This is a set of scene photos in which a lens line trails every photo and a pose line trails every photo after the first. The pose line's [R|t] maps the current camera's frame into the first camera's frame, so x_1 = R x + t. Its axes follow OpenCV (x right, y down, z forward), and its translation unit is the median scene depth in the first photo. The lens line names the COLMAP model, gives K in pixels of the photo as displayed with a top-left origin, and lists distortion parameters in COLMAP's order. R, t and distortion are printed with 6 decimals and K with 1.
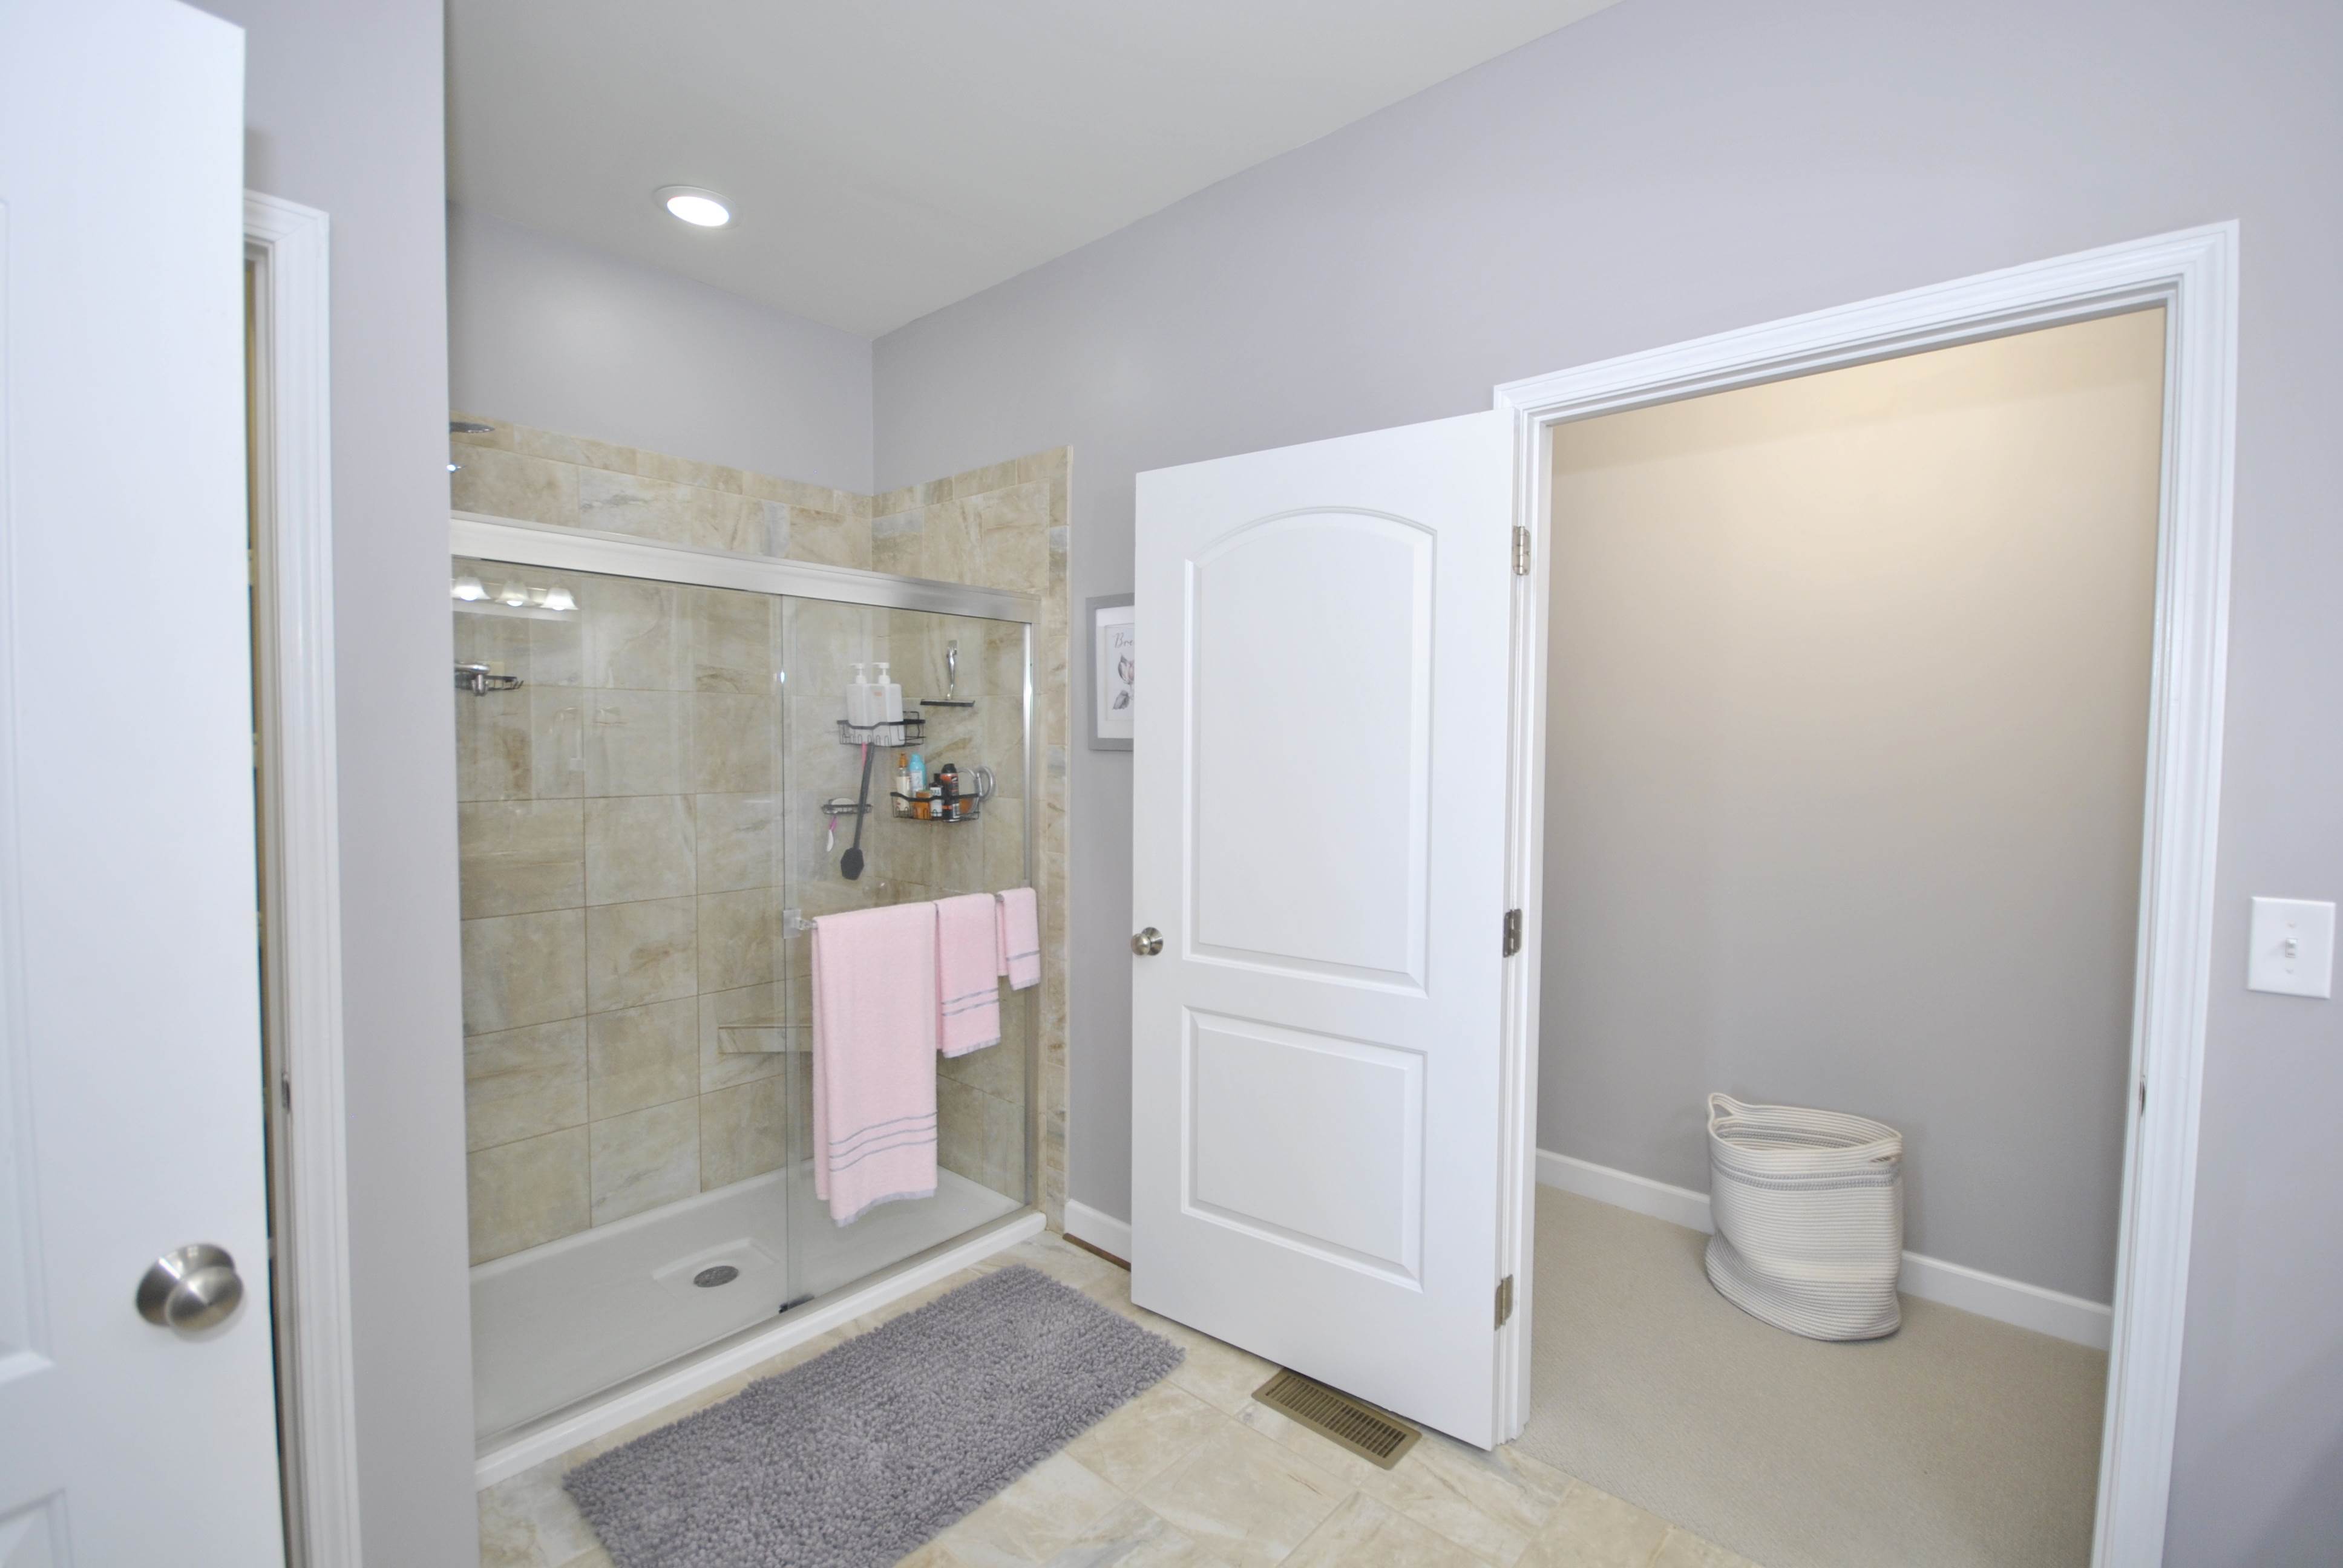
lens RADIAL K [[1039.5, 0, 1172.6], [0, 1039.5, 785.5], [0, 0, 1]] dist [0.007963, -0.001478]
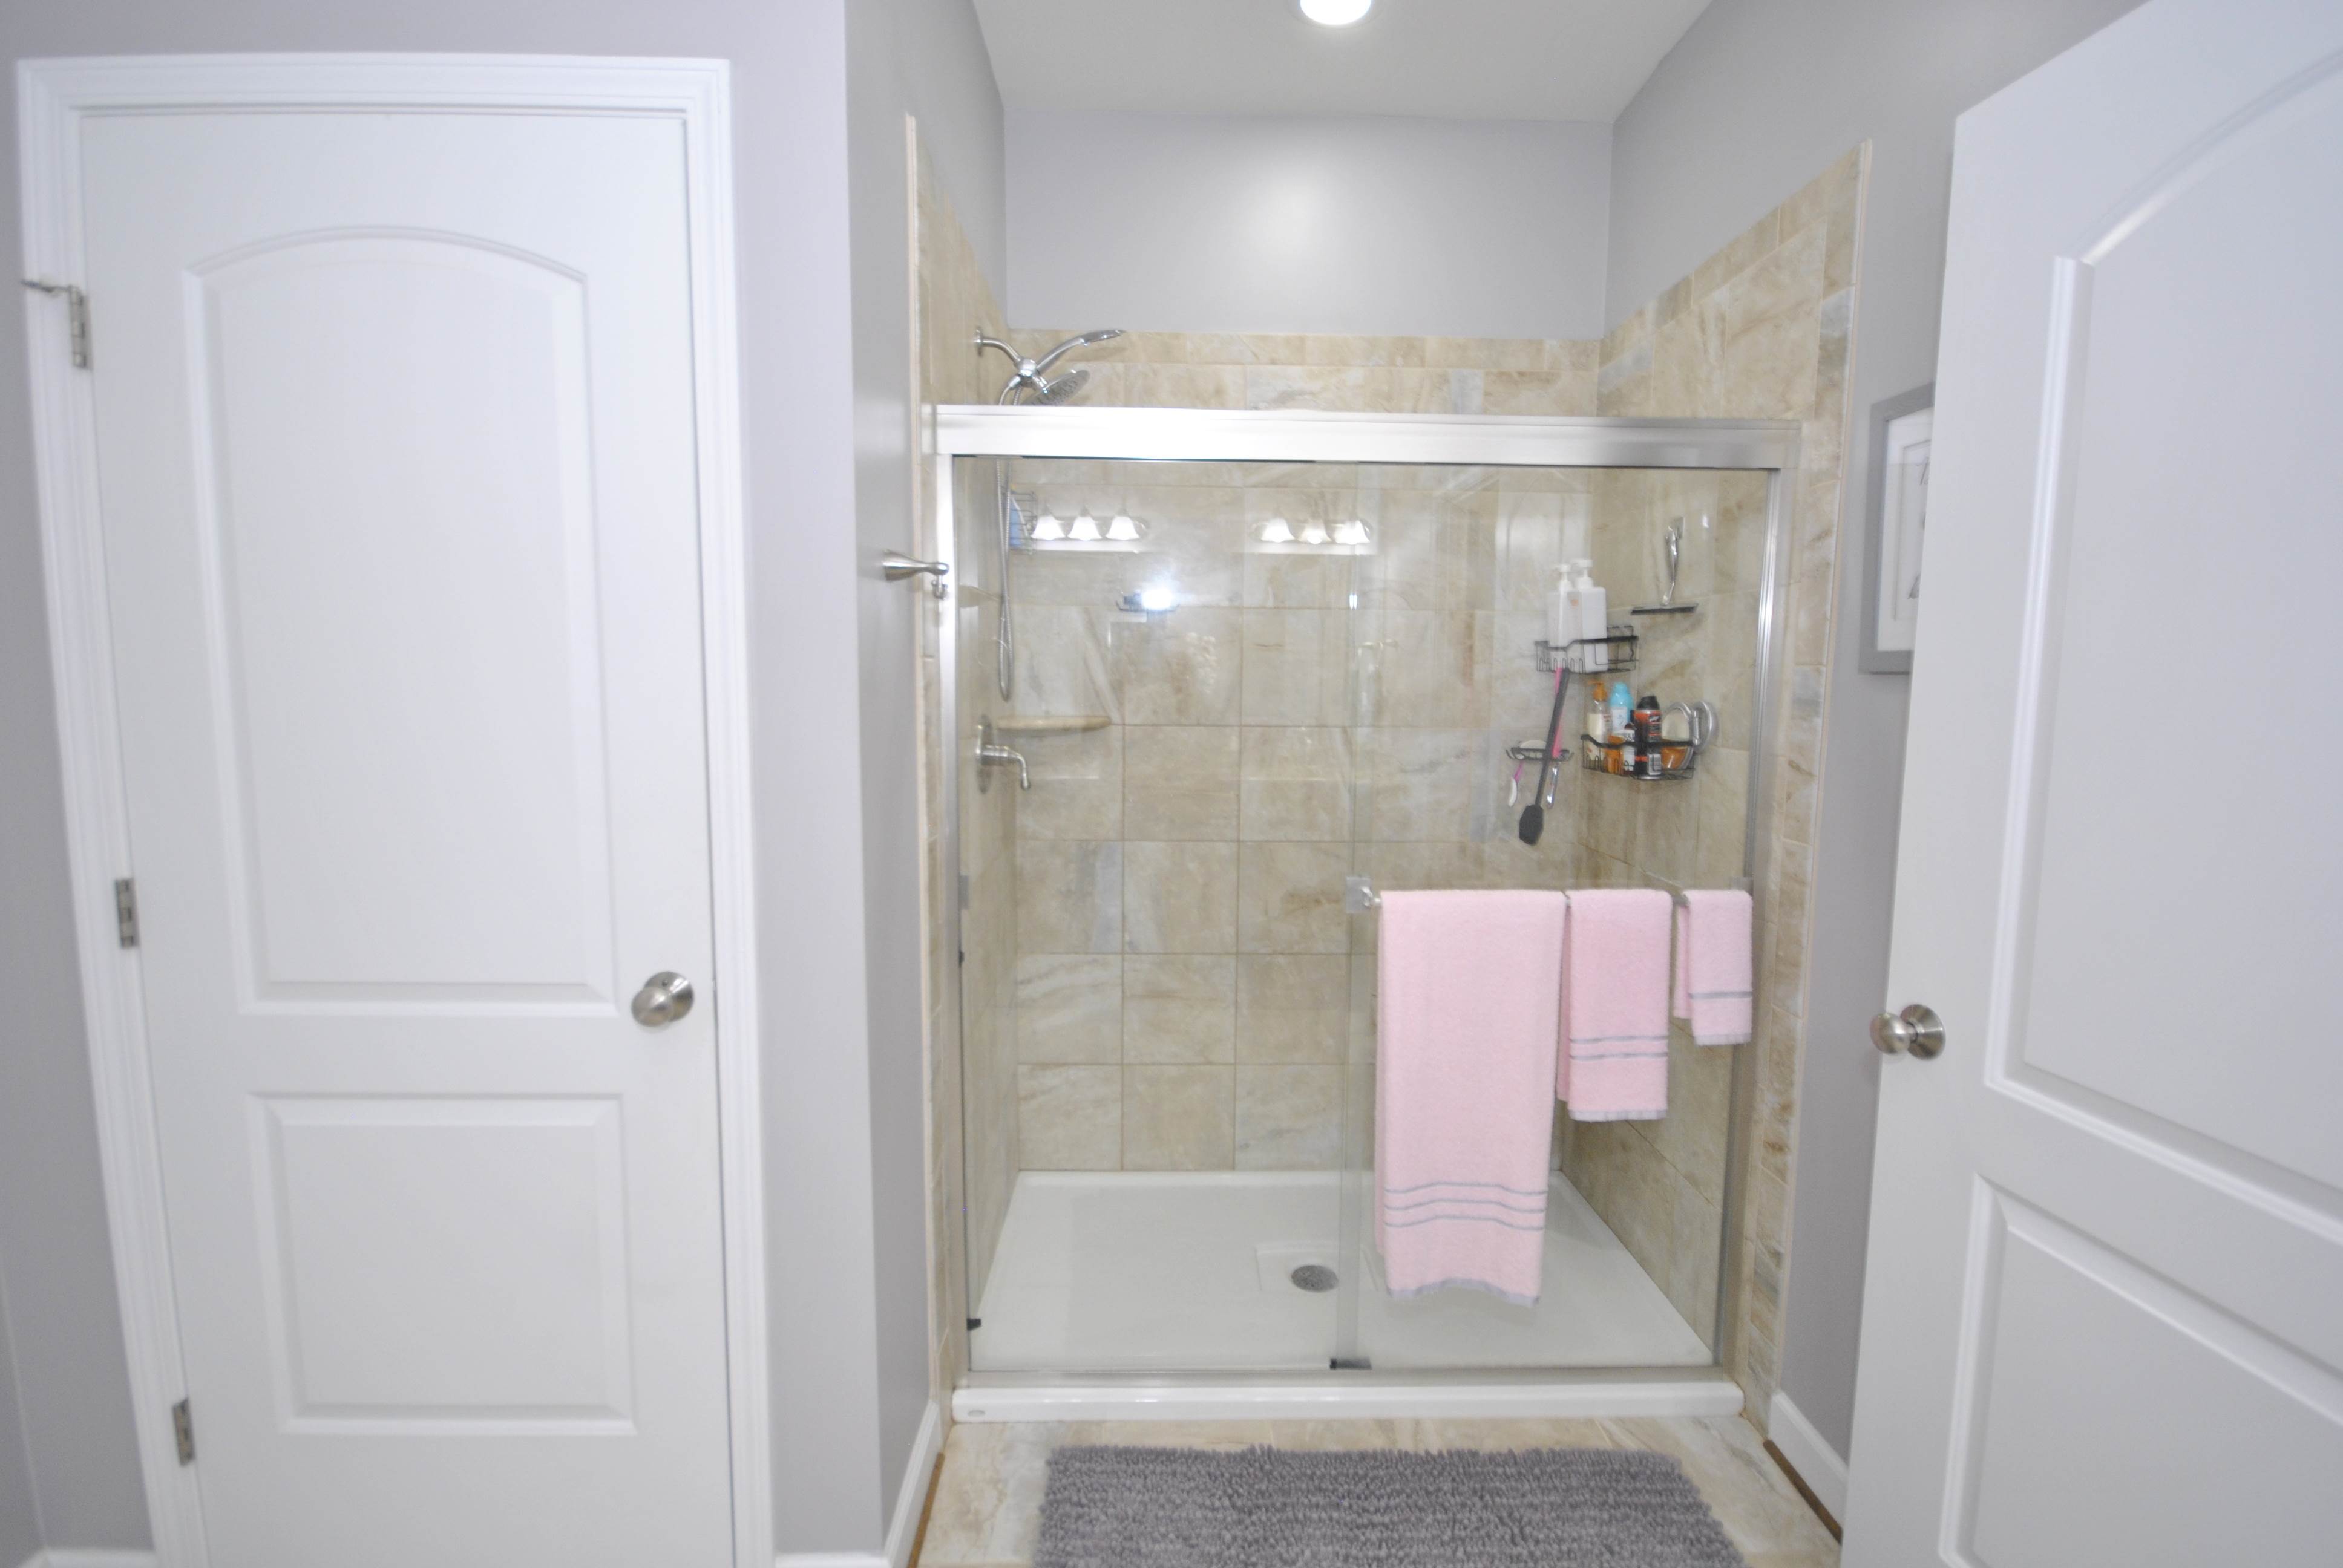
lens RADIAL K [[1039.5, 0, 1172.6], [0, 1039.5, 780.8], [0, 0, 1]] dist [0.007963, -0.001478]
pose [[0.686470, 0.072968, -0.723488, 0.078452], [-0.036751, 0.997162, 0.065699, 0.001642], [0.726229, -0.018512, 0.687203, 0.306689]]
